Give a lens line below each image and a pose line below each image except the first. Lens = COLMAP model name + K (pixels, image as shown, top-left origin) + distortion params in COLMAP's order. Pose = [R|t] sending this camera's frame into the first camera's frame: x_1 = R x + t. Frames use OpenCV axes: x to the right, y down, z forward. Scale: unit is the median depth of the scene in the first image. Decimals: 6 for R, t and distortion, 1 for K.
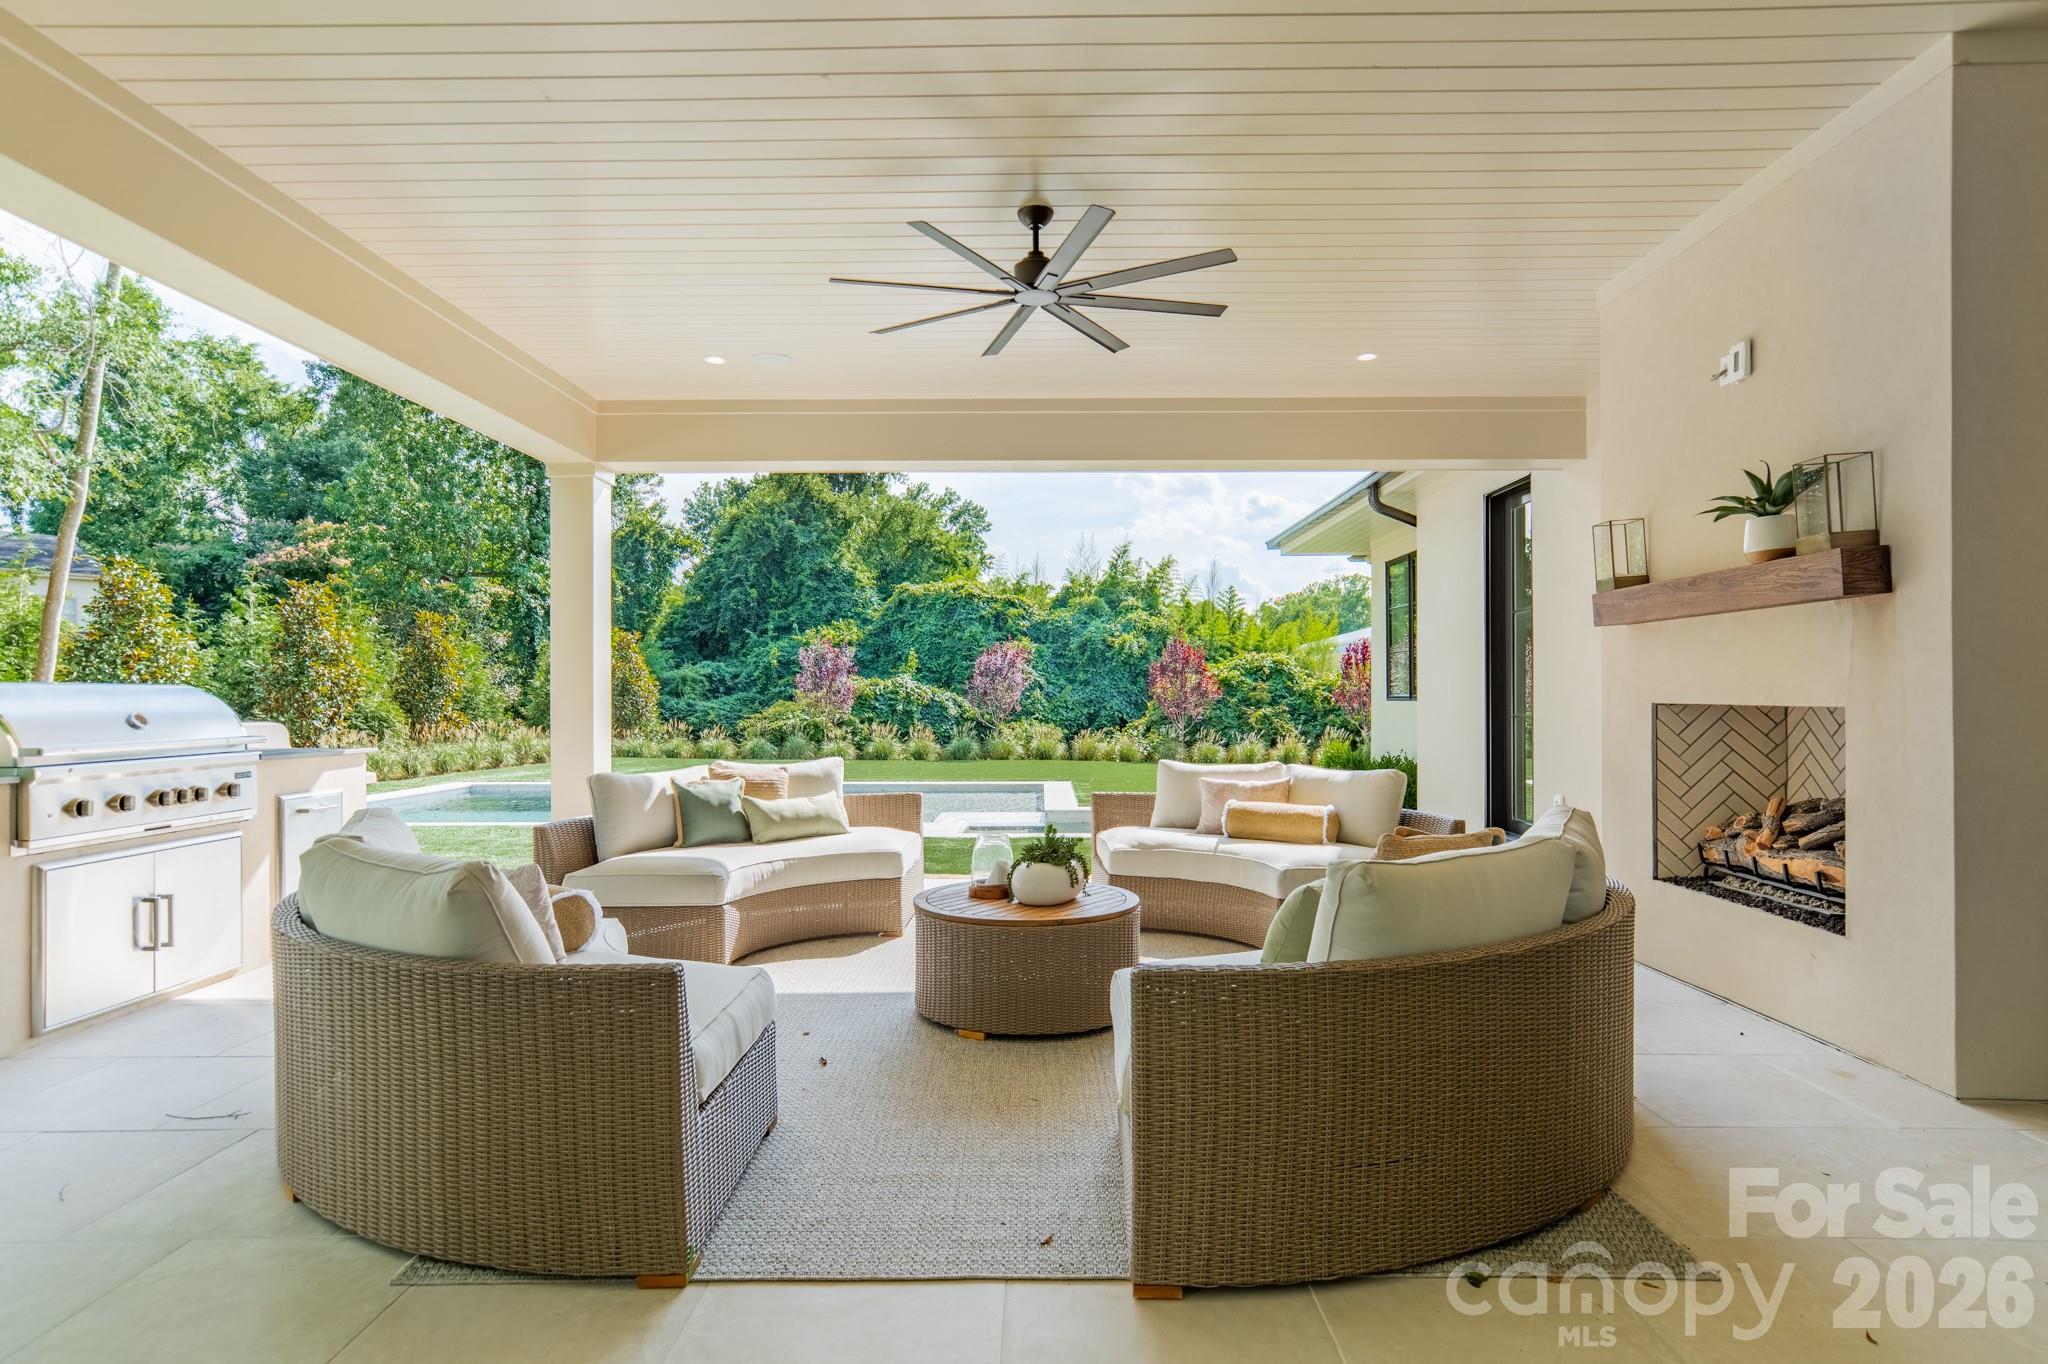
lens RADIAL K [[1061.1, 0, 1024.9], [0, 1061.1, 692.4], [0, 0, 1]] dist [-0.006611, 0.008853]
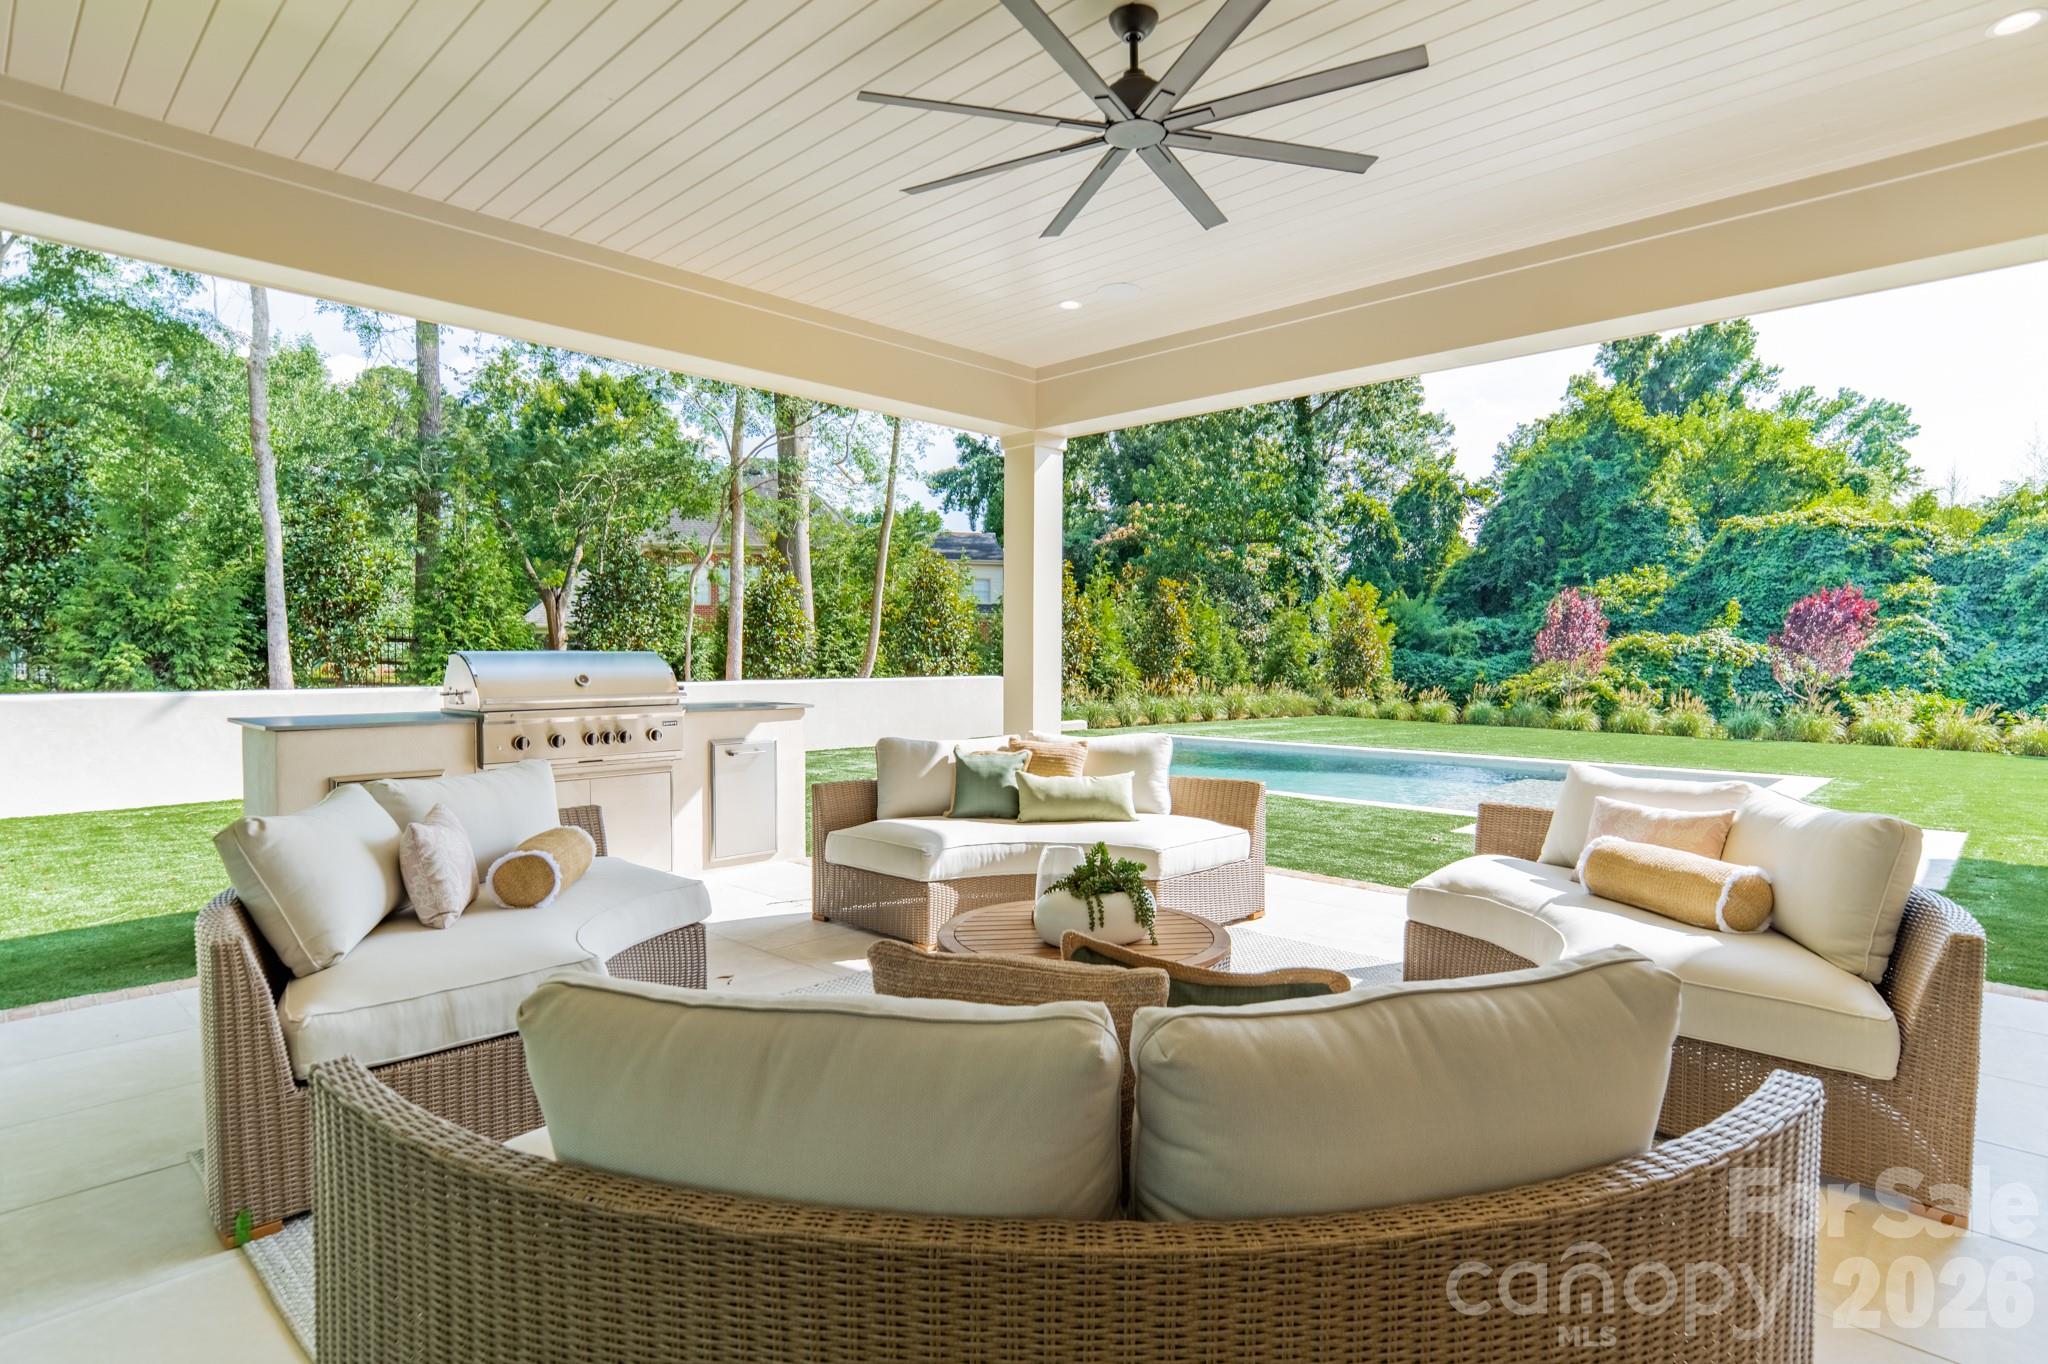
lens RADIAL K [[1061.1, 0, 1024.9], [0, 1061.1, 692.4], [0, 0, 1]] dist [-0.006611, 0.008853]
pose [[0.737368, 0.029535, -0.674846, 0.039081], [-0.002182, 0.999143, 0.041344, -0.001051], [0.675488, -0.029013, 0.736800, 0.032661]]
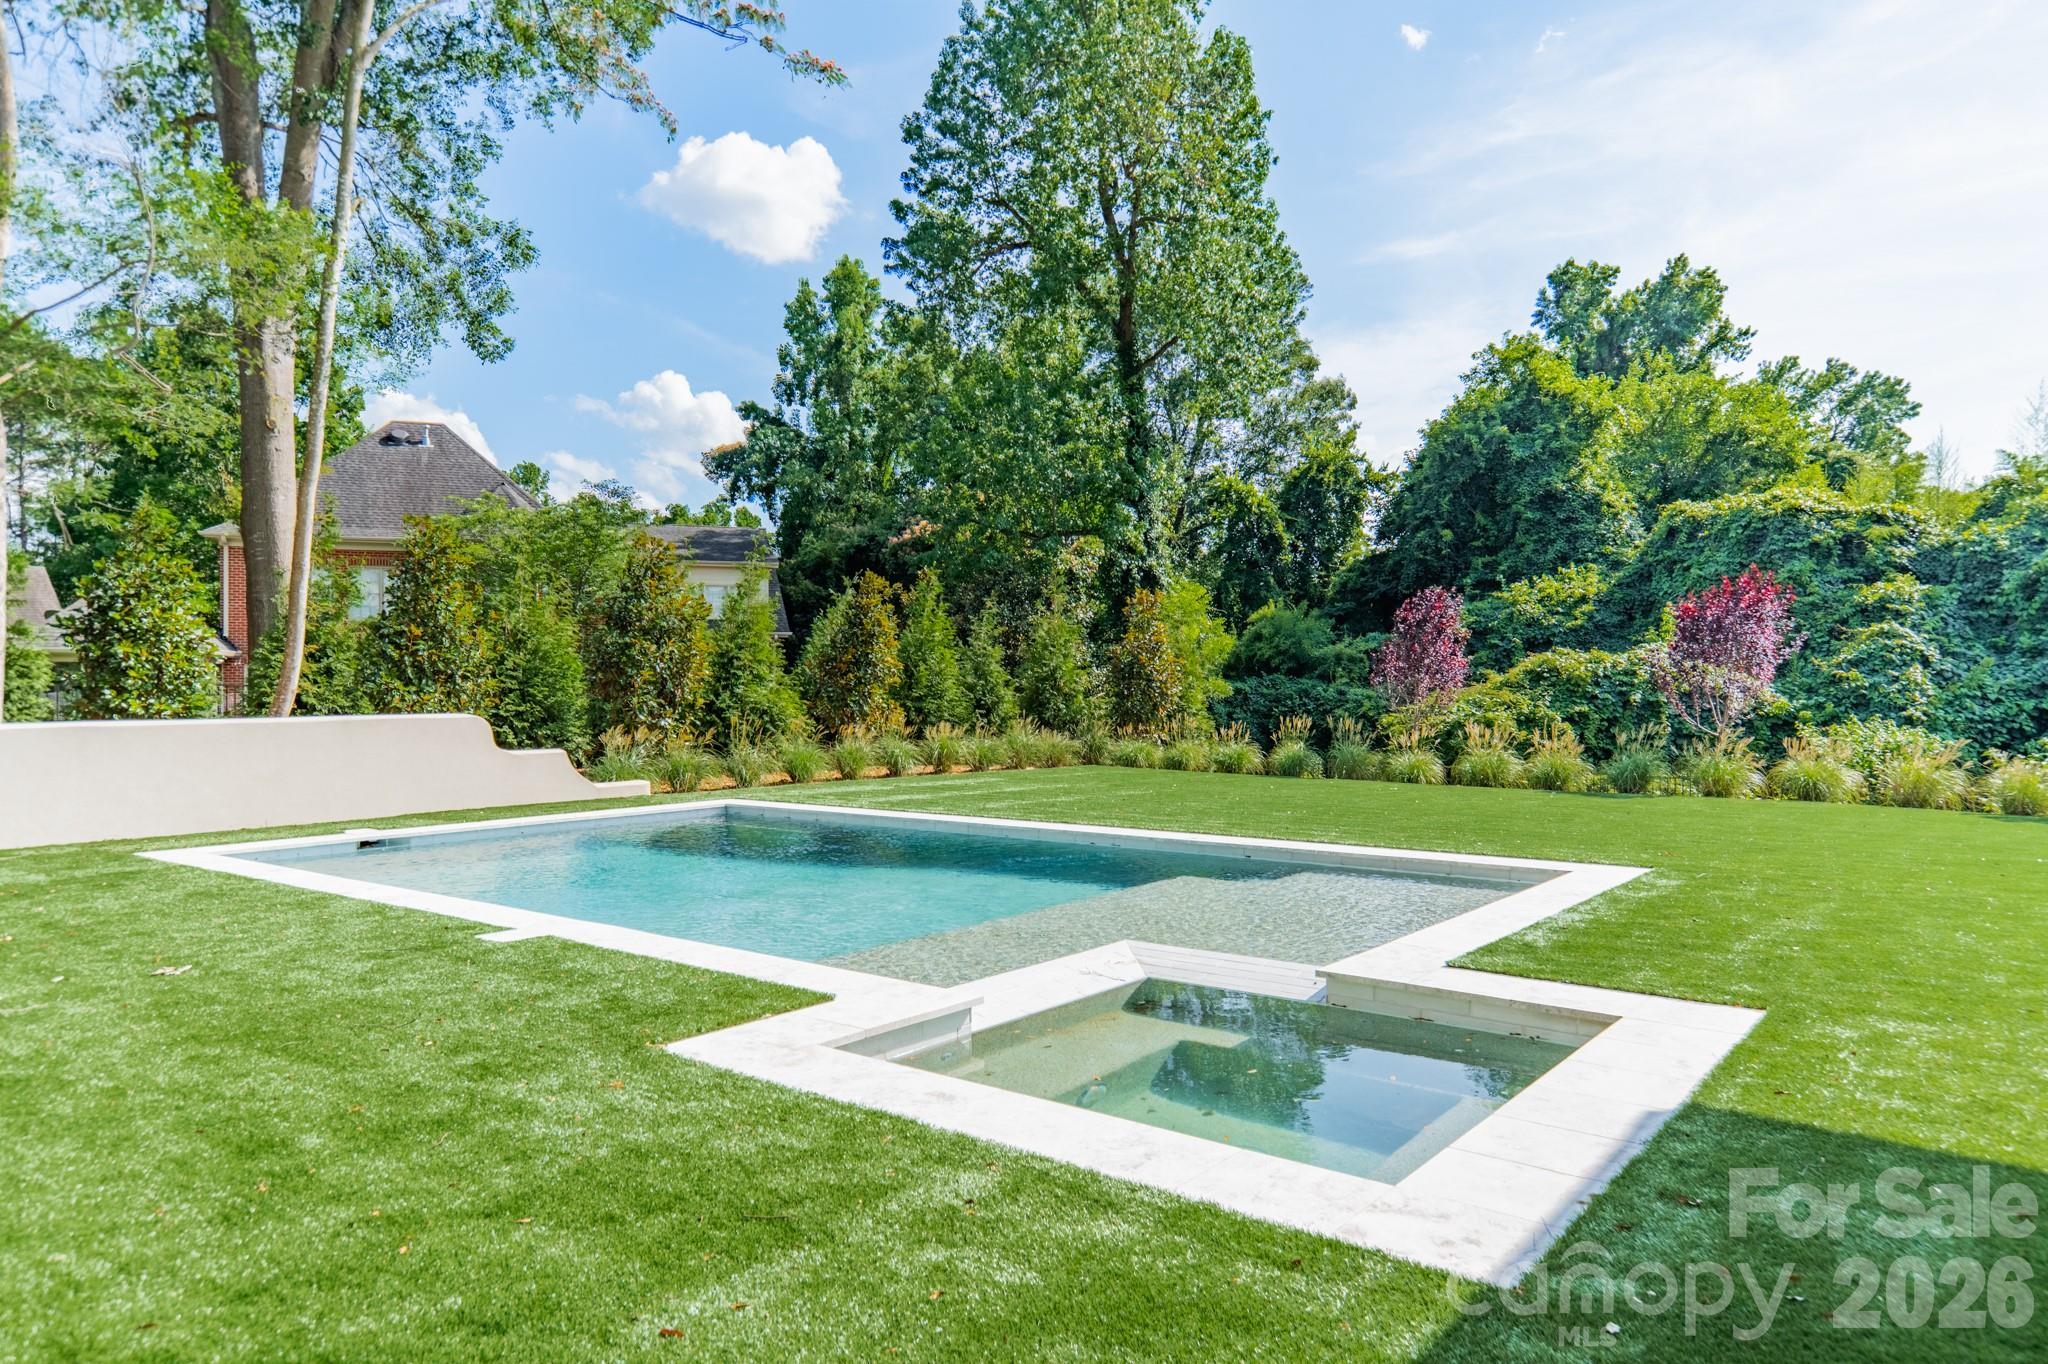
lens RADIAL K [[1306.8, 0, 1024.0], [0, 1306.8, 682.0], [0, 0, 1]] dist [0.048870, -0.002694]
pose [[0.799975, -0.004103, -0.600020, 0.051036], [0.006143, 0.999980, 0.001353, 0.001806], [0.600002, -0.004769, 0.799984, 0.138095]]
